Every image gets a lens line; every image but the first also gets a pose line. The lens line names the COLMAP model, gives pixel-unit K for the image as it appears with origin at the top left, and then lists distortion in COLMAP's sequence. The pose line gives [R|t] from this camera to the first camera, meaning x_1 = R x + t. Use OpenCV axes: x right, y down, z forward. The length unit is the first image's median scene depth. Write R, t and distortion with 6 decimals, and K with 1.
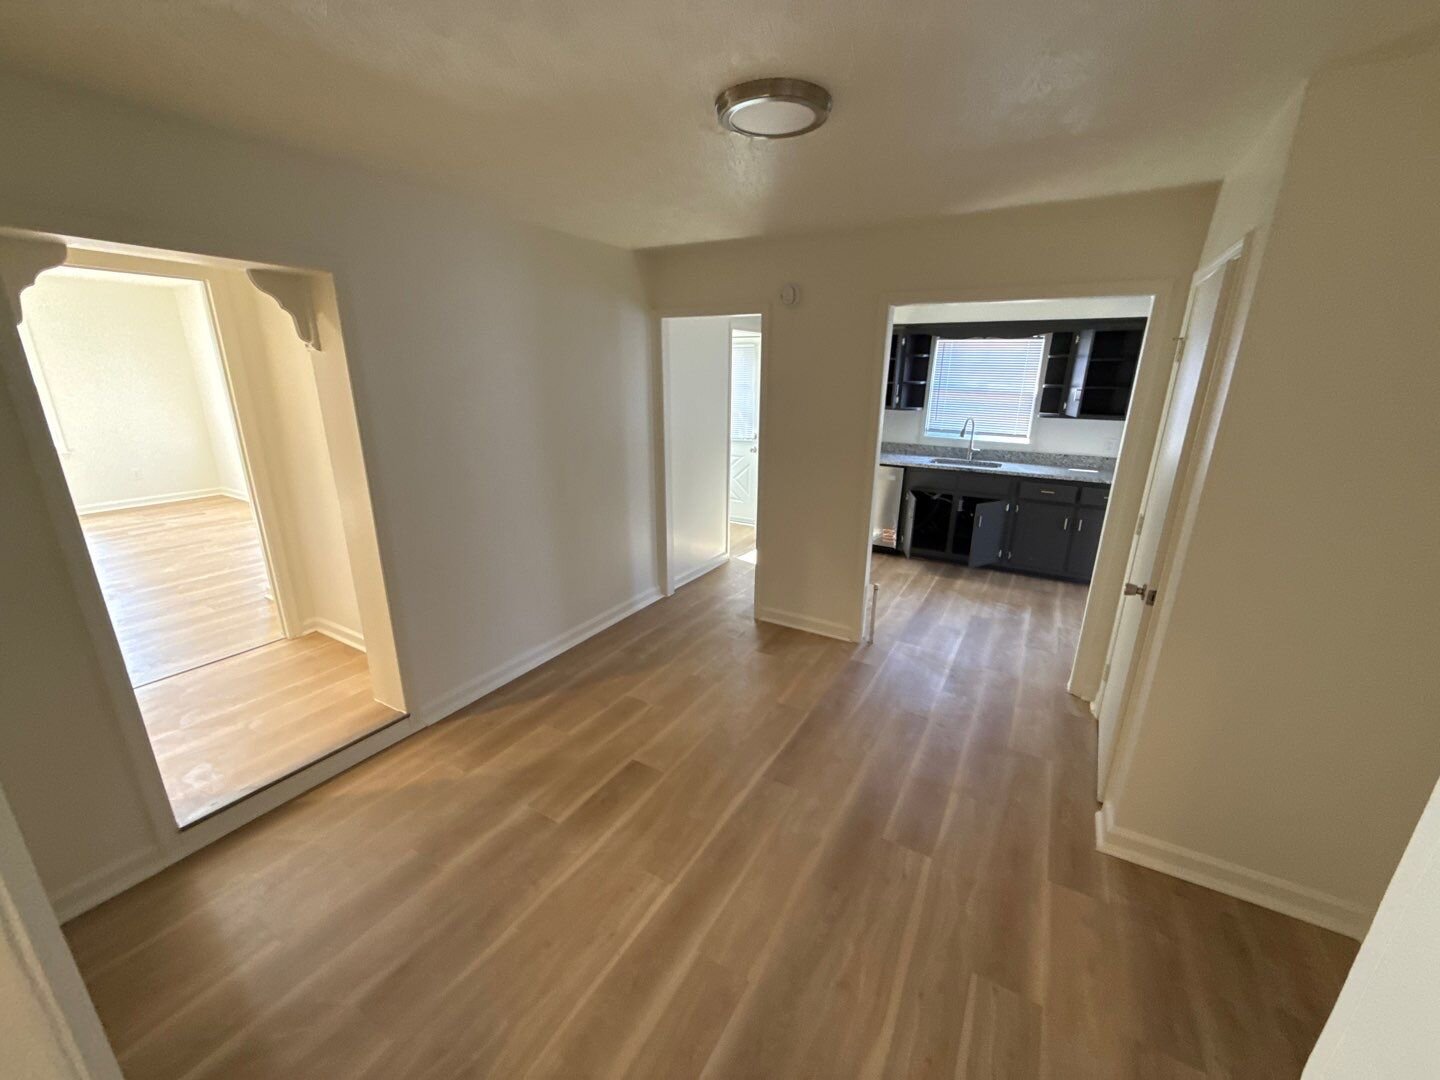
lens RADIAL K [[570.2, 0, 720.0], [0, 570.2, 540.0], [0, 0, 1]] dist [0.003368, 0.000120]
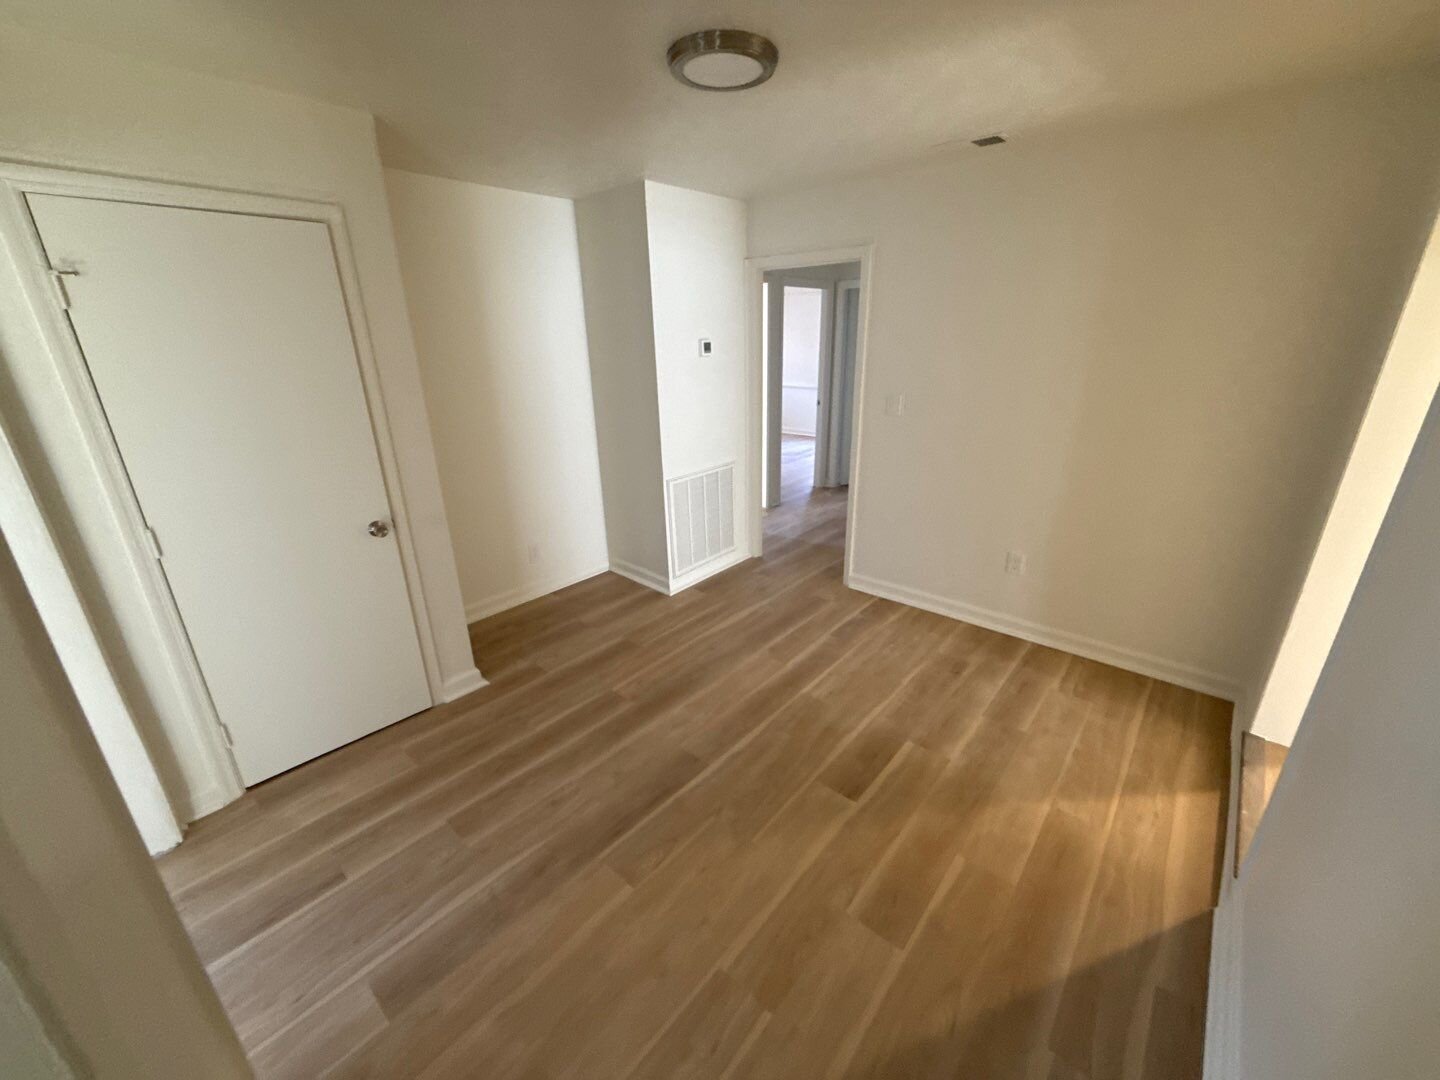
lens RADIAL K [[570.2, 0, 720.0], [0, 570.2, 540.0], [0, 0, 1]] dist [0.003368, 0.000120]
pose [[-0.982248, -0.060727, 0.177488, -0.074339], [0.057439, 0.803344, 0.592739, -0.376371], [-0.178579, 0.592411, -0.785595, 1.314781]]
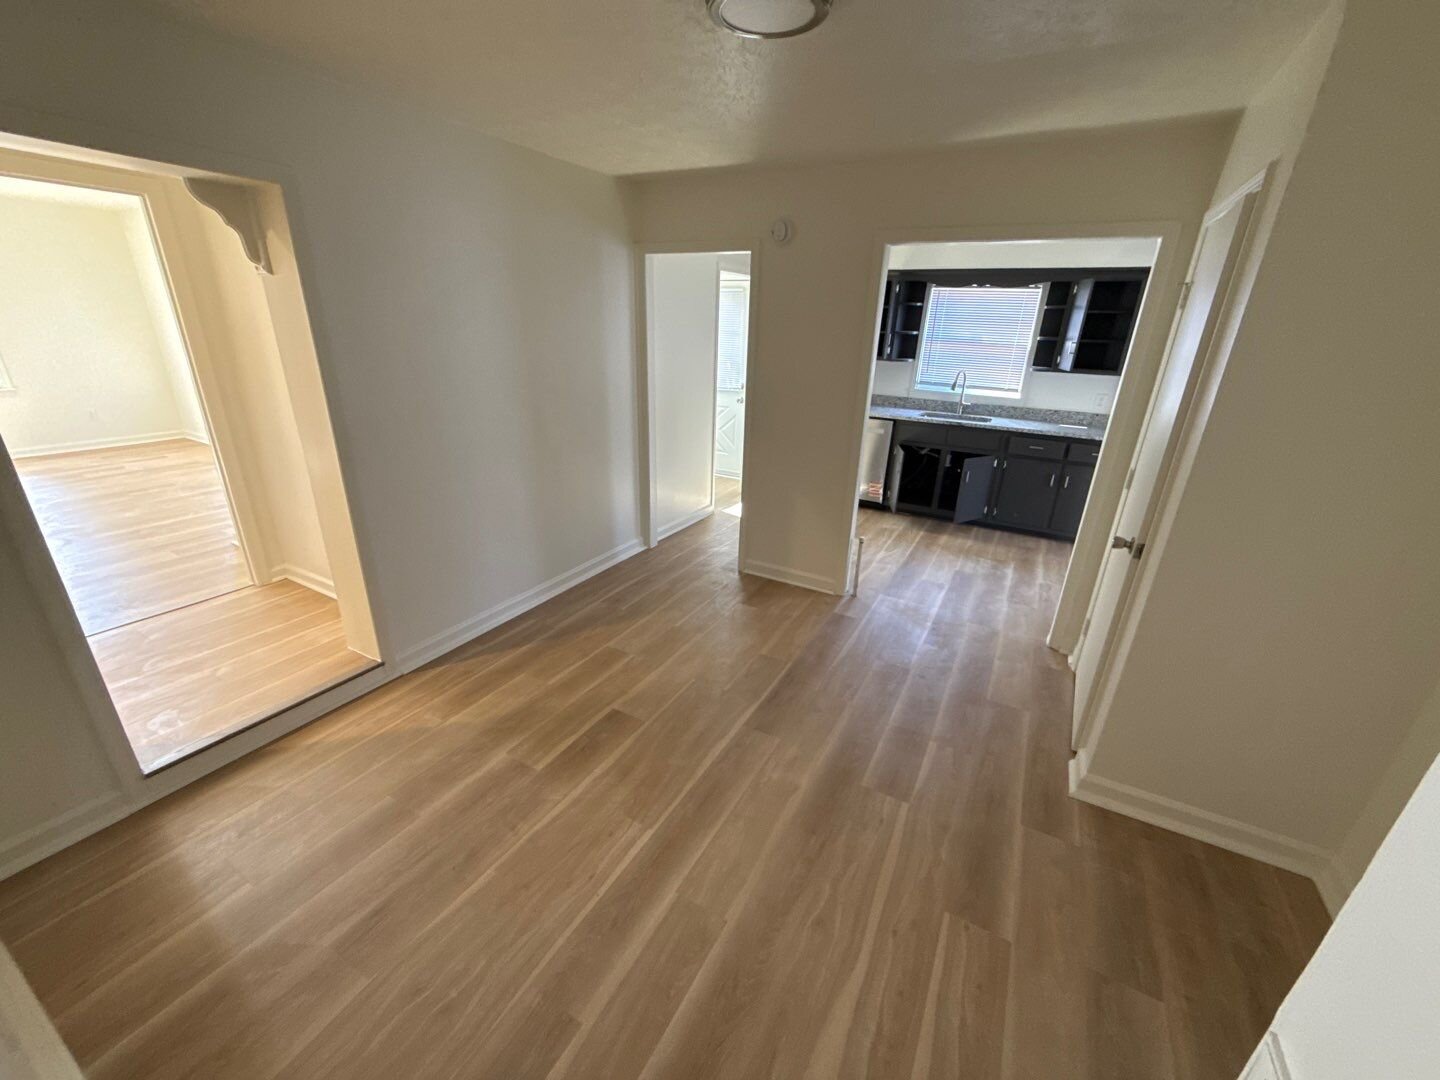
lens RADIAL K [[570.2, 0, 720.0], [0, 570.2, 540.0], [0, 0, 1]] dist [0.003368, 0.000120]
pose [[0.999575, 0.012268, 0.026439, 0.002448], [-0.014261, 0.996963, 0.076565, 0.012836], [-0.025419, -0.076910, 0.996714, 0.025855]]
